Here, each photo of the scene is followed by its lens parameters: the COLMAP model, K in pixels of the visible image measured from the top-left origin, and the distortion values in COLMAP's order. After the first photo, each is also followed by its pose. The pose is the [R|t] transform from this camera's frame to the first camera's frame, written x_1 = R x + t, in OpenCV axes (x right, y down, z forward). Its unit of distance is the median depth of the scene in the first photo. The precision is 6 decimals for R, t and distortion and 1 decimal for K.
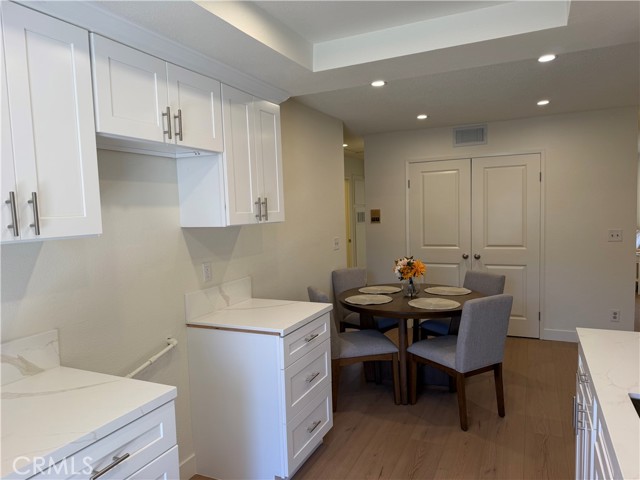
lens RADIAL K [[443.6, 0, 323.0], [0, 443.6, 241.4], [0, 0, 1]] dist [0.026338, -0.043341]
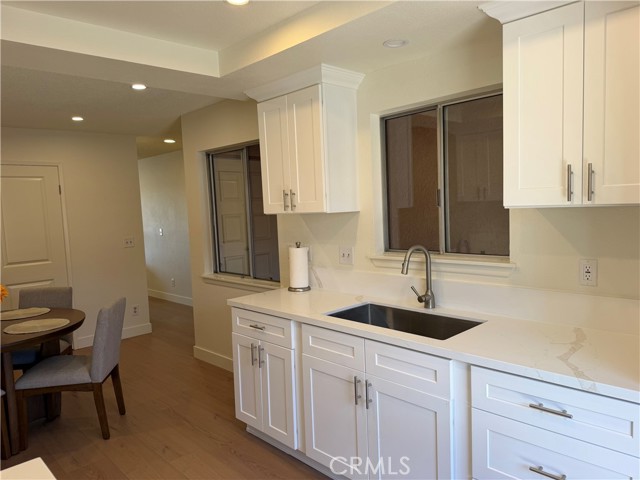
lens RADIAL K [[443.6, 0, 320.7], [0, 443.6, 243.2], [0, 0, 1]] dist [0.026338, -0.043341]
pose [[0.356449, -0.058800, 0.932463, -0.419090], [0.093360, 0.995264, 0.027072, 0.005969], [-0.929639, 0.077405, 0.360250, 0.165853]]
